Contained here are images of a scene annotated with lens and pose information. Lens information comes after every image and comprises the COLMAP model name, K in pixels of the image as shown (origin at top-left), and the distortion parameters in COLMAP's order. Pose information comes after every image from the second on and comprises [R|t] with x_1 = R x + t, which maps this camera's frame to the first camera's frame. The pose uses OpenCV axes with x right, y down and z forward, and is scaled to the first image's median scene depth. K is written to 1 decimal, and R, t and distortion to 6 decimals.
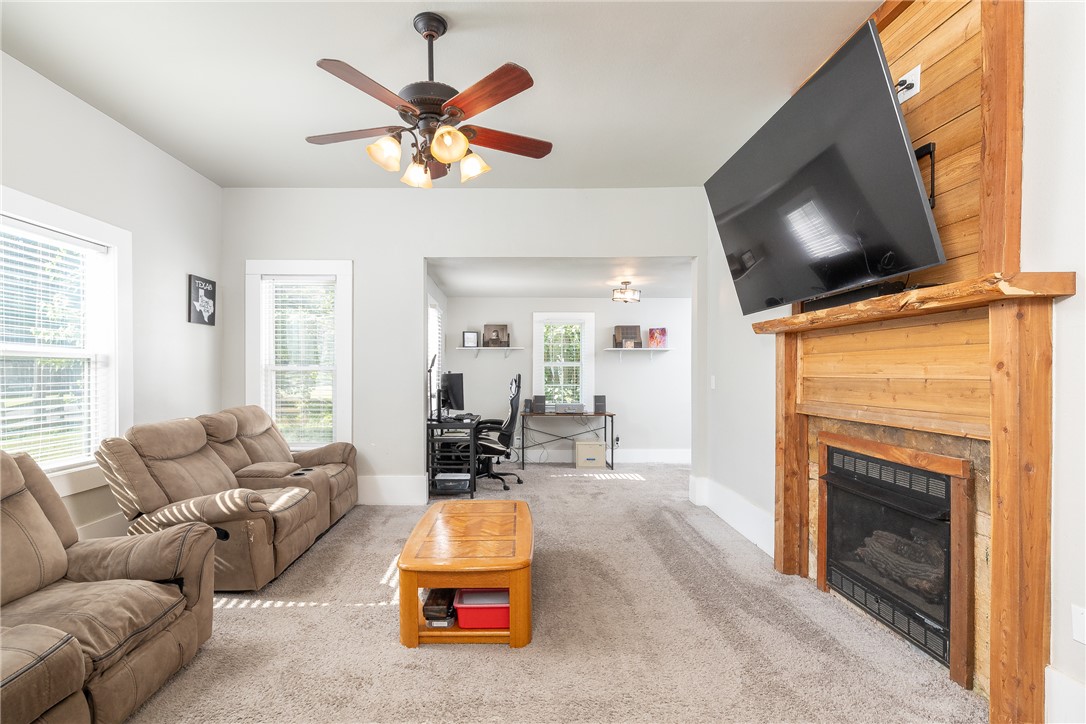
lens RADIAL K [[479.1, 0, 468.0], [0, 479.1, 374.0], [0, 0, 1]] dist [0.000941, 0.000057]
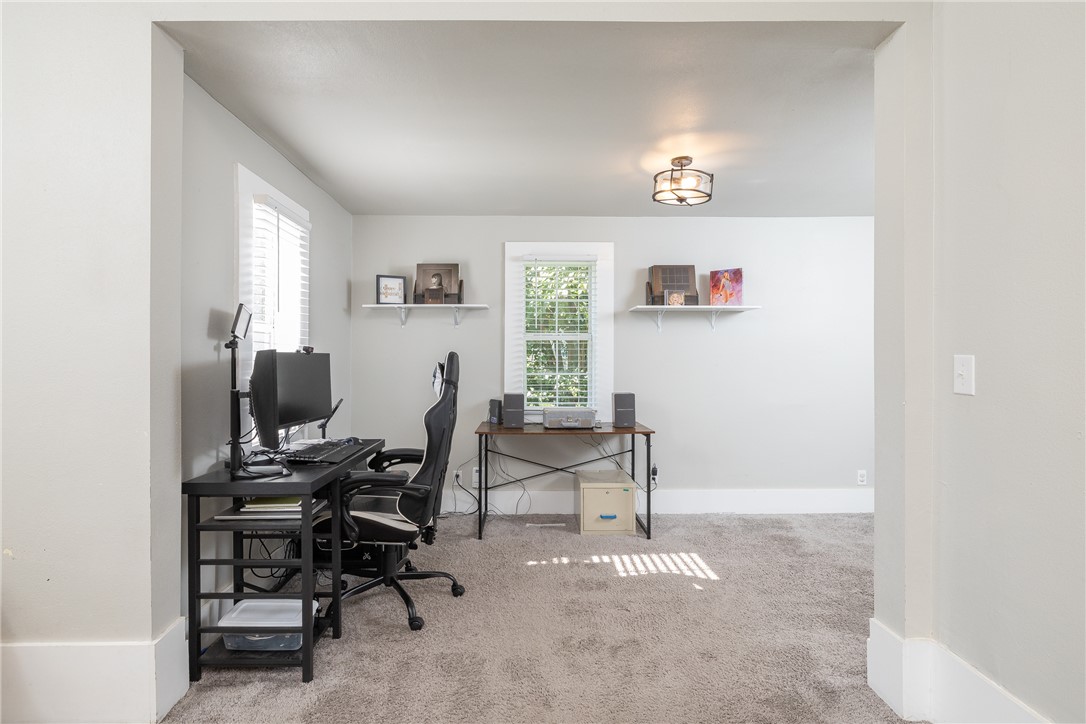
lens RADIAL K [[515.0, 0, 529.3], [0, 515.0, 354.7], [0, 0, 1]] dist [-0.017194, -0.000081]
pose [[0.993846, -0.001672, 0.110759, 0.134950], [0.001674, 0.999999, 0.000082, 0.002070], [-0.110758, 0.000104, 0.993847, 0.560369]]
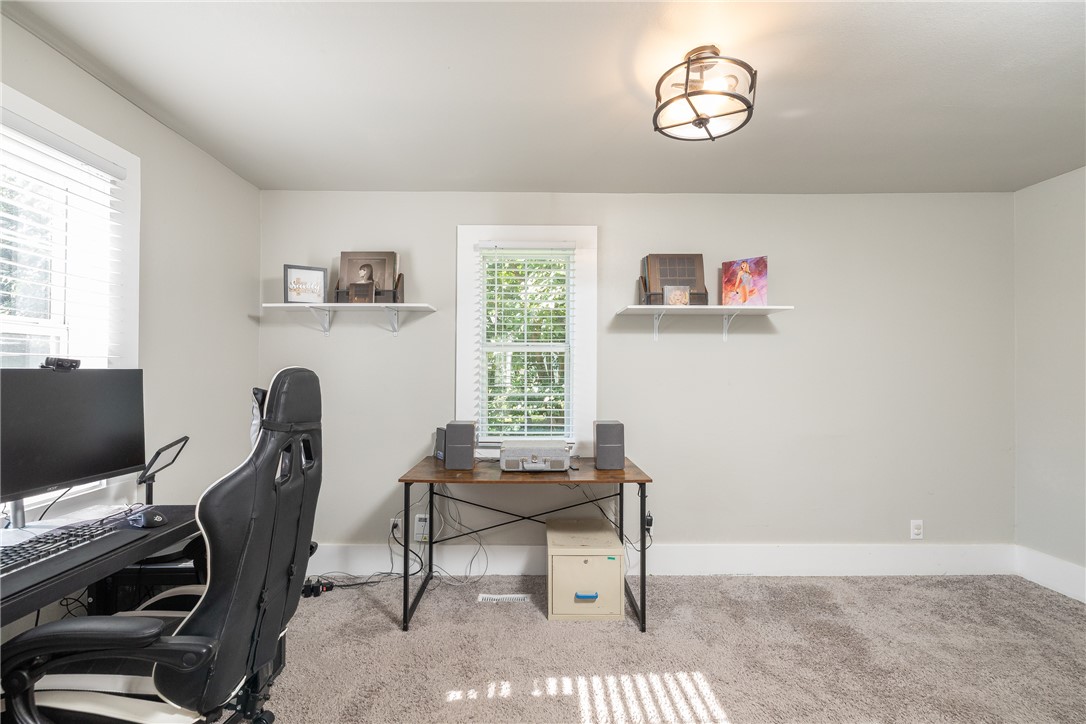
lens RADIAL K [[461.1, 0, 537.0], [0, 461.1, 367.3], [0, 0, 1]] dist [0.002485, -0.000233]
pose [[0.991876, 0.000123, 0.127211, 0.213798], [-0.000072, 1.000000, -0.000412, -0.001479], [-0.127211, 0.000399, 0.991876, 0.805333]]
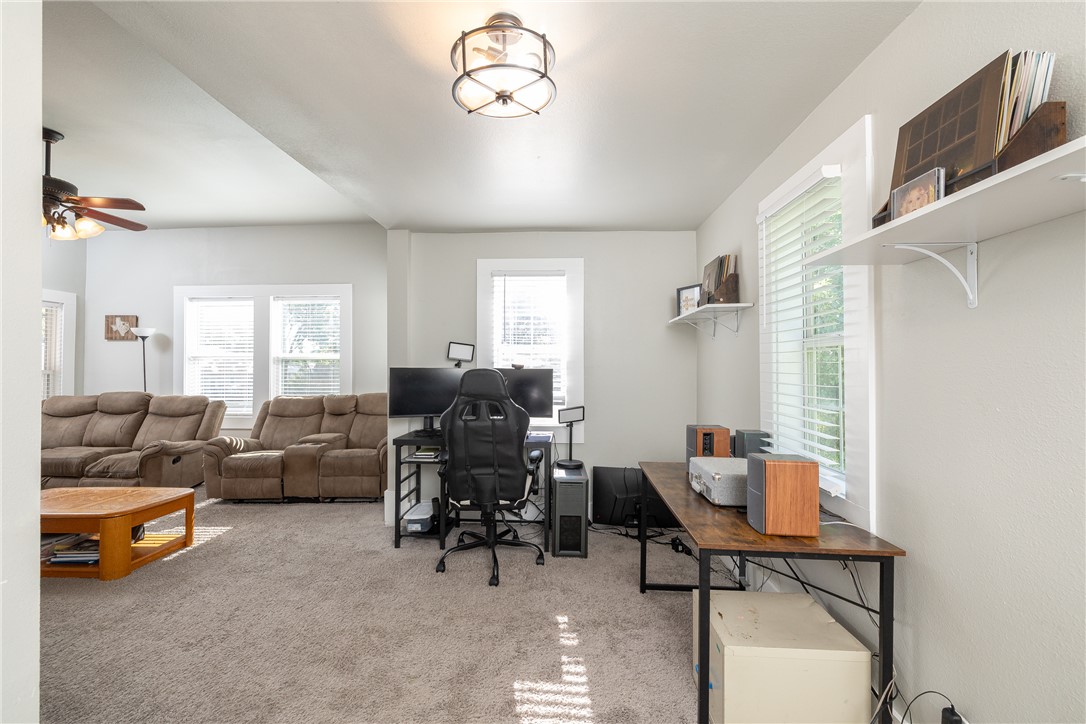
lens RADIAL K [[461.1, 0, 537.0], [0, 461.1, 367.3], [0, 0, 1]] dist [0.002485, -0.000233]
pose [[0.053487, 0.002416, -0.998566, 0.679081], [0.001087, 0.999996, 0.002478, -0.004672], [0.998568, -0.001218, 0.053484, 1.128821]]
